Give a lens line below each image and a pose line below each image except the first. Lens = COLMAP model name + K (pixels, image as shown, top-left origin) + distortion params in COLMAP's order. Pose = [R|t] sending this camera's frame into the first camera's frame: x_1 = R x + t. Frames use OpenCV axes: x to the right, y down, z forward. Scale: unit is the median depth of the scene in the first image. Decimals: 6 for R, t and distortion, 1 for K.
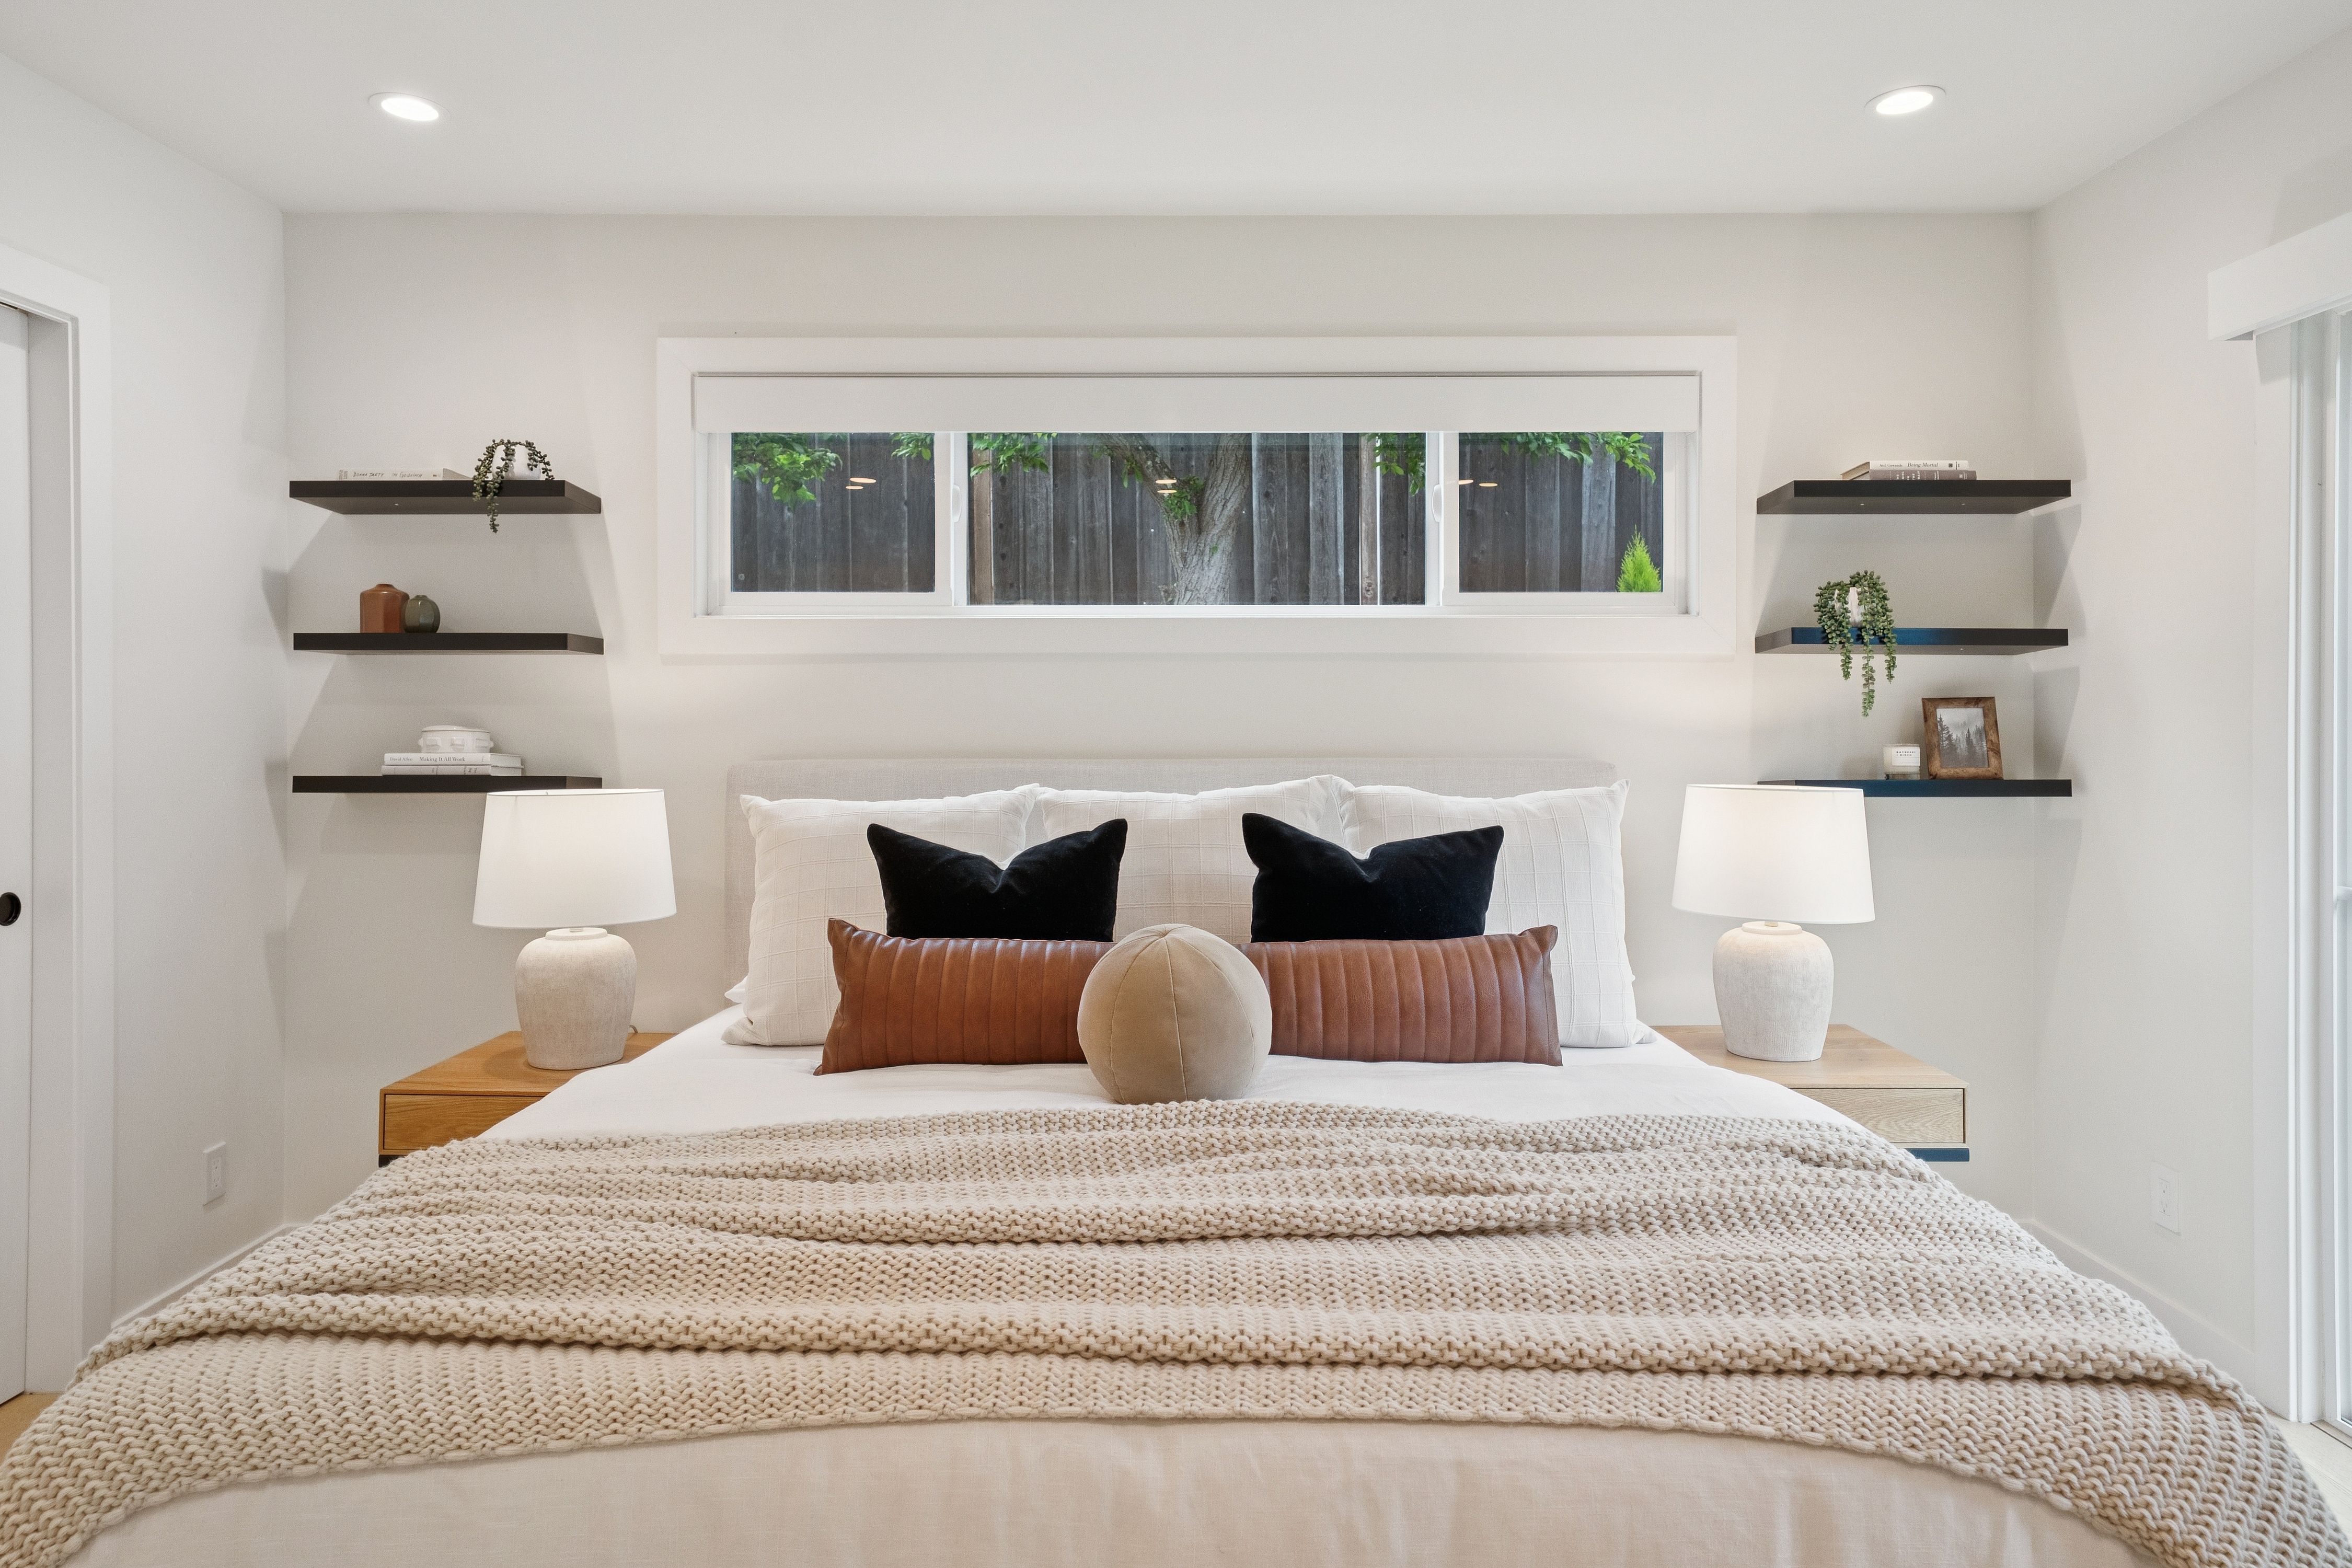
lens RADIAL K [[1485.2, 0, 1164.2], [0, 1485.2, 734.4], [0, 0, 1]] dist [0.038611, 0.000955]
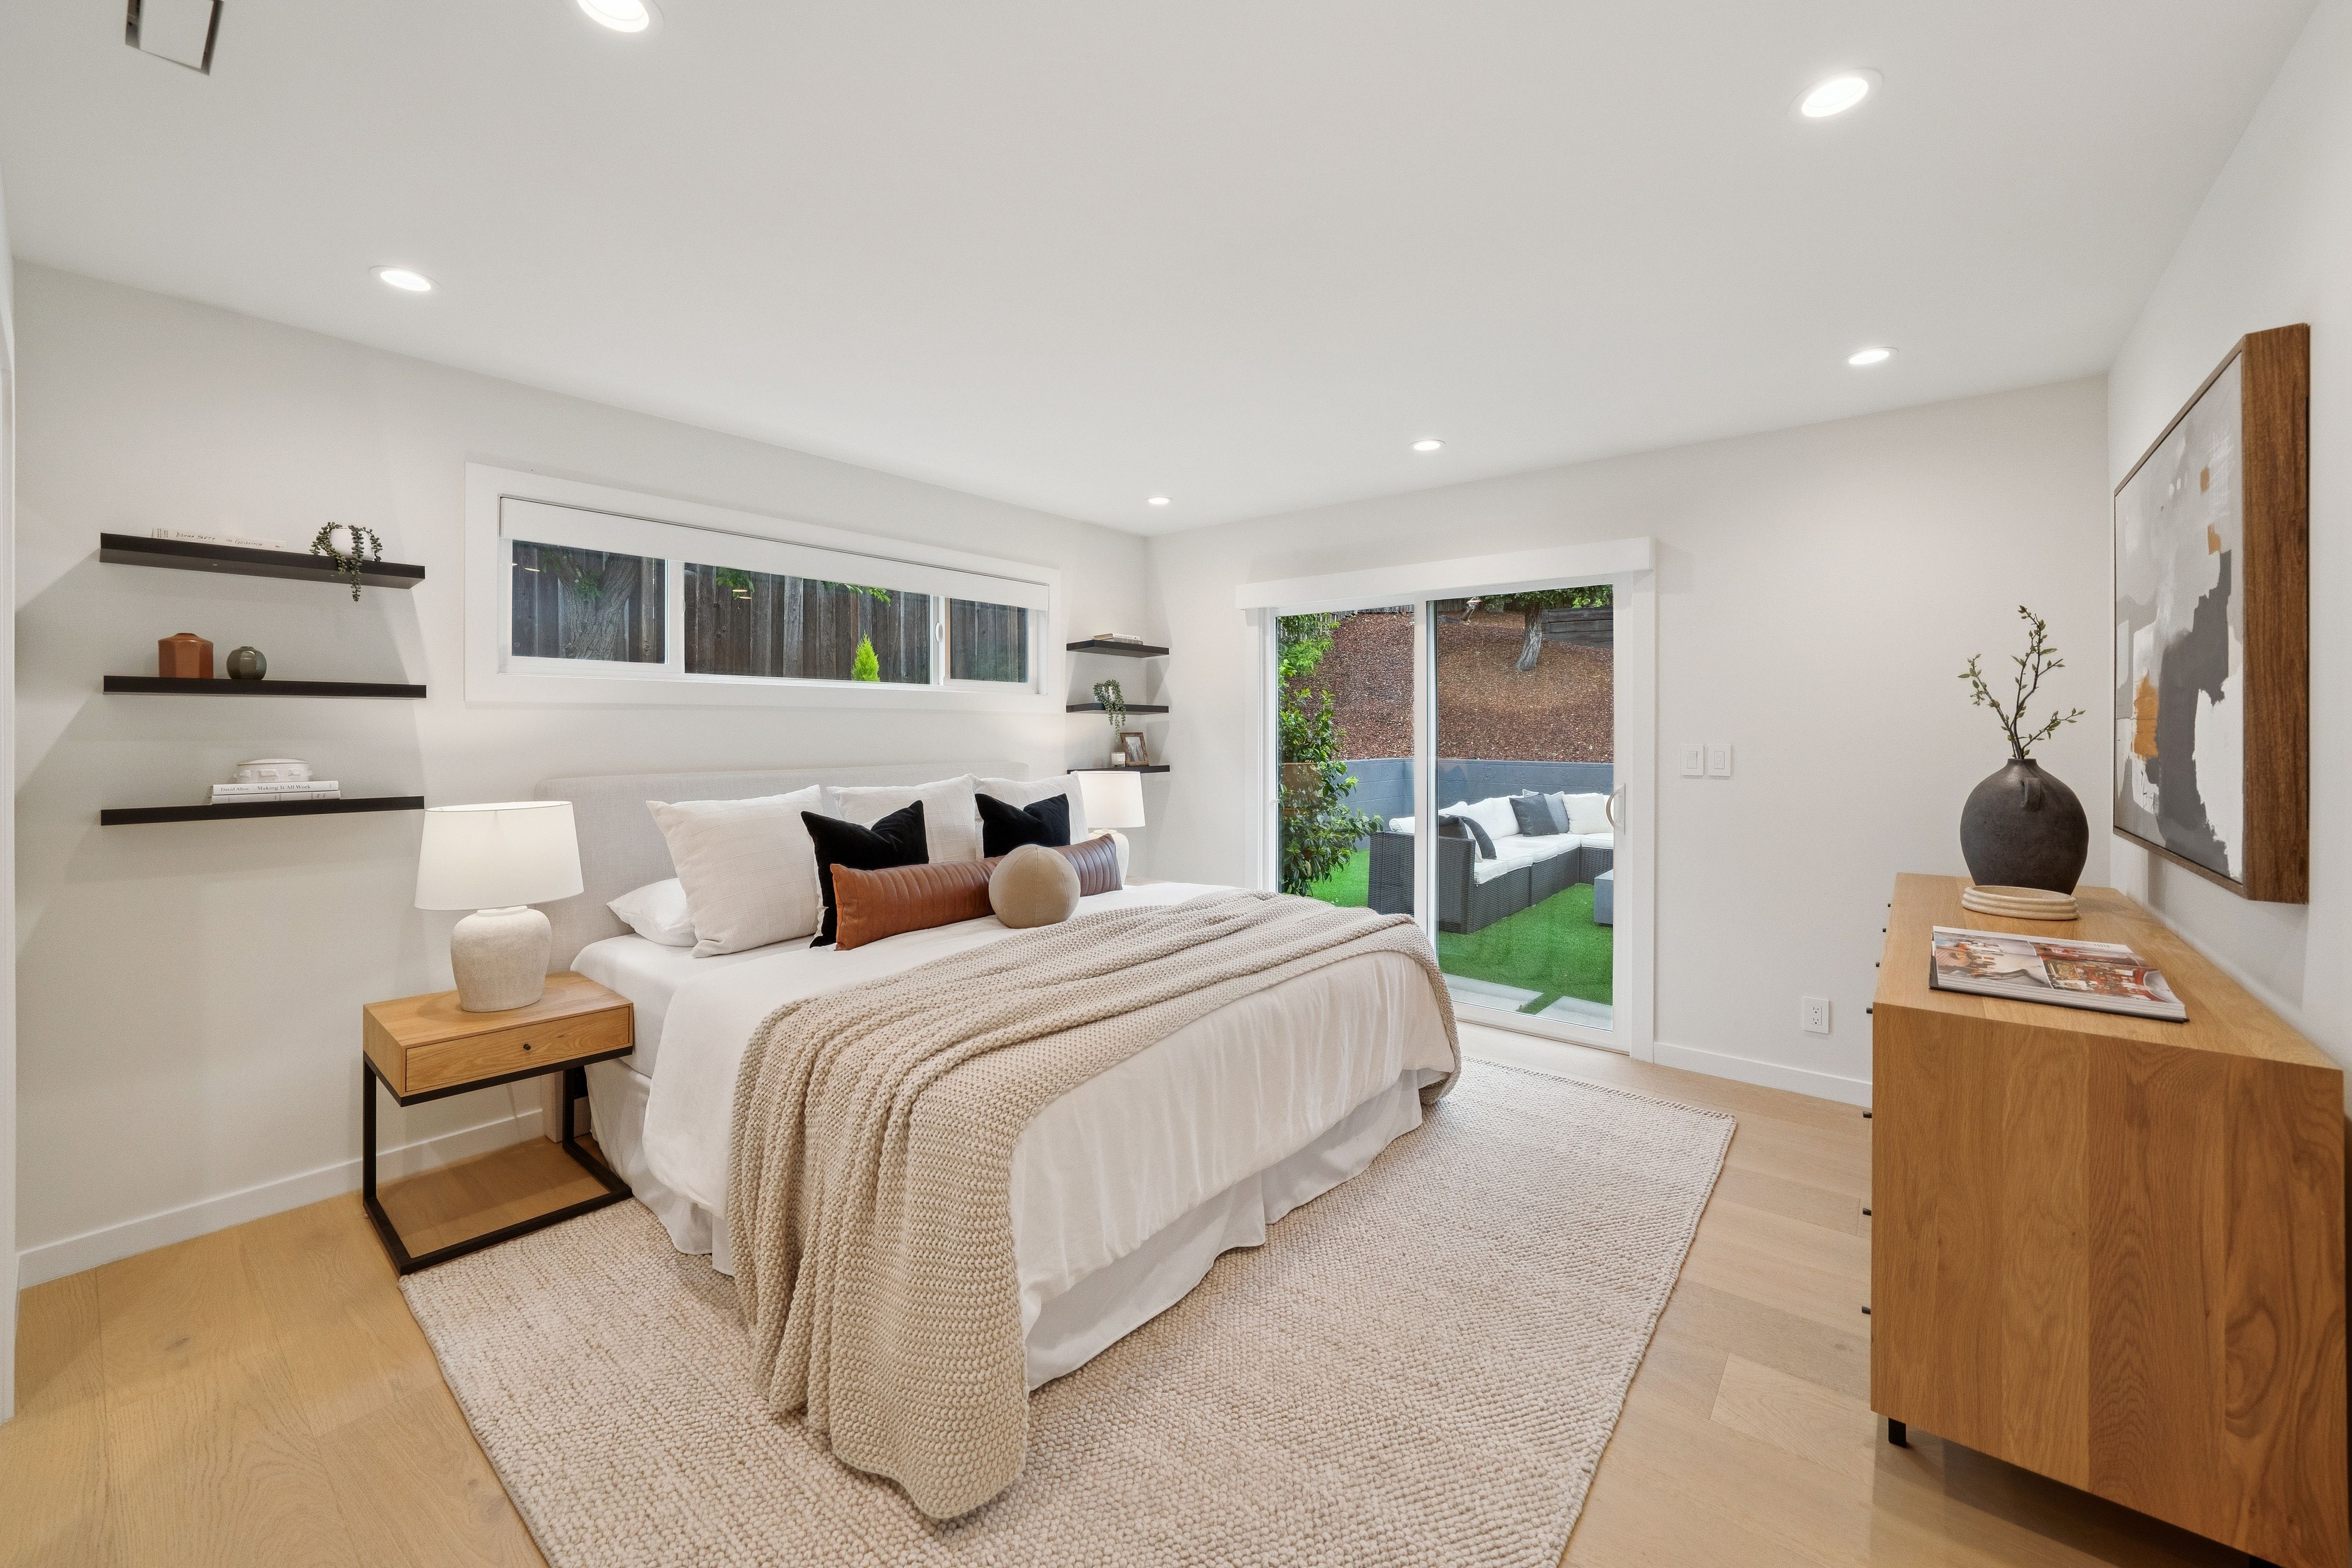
lens RADIAL K [[927.0, 0, 1180.0], [0, 927.0, 732.0], [0, 0, 1]] dist [-0.000586, 0.000268]
pose [[0.629166, -0.001044, 0.777270, -0.597541], [0.013162, 0.999870, -0.009311, -0.010956], [-0.777159, 0.016089, 0.629098, -0.004677]]
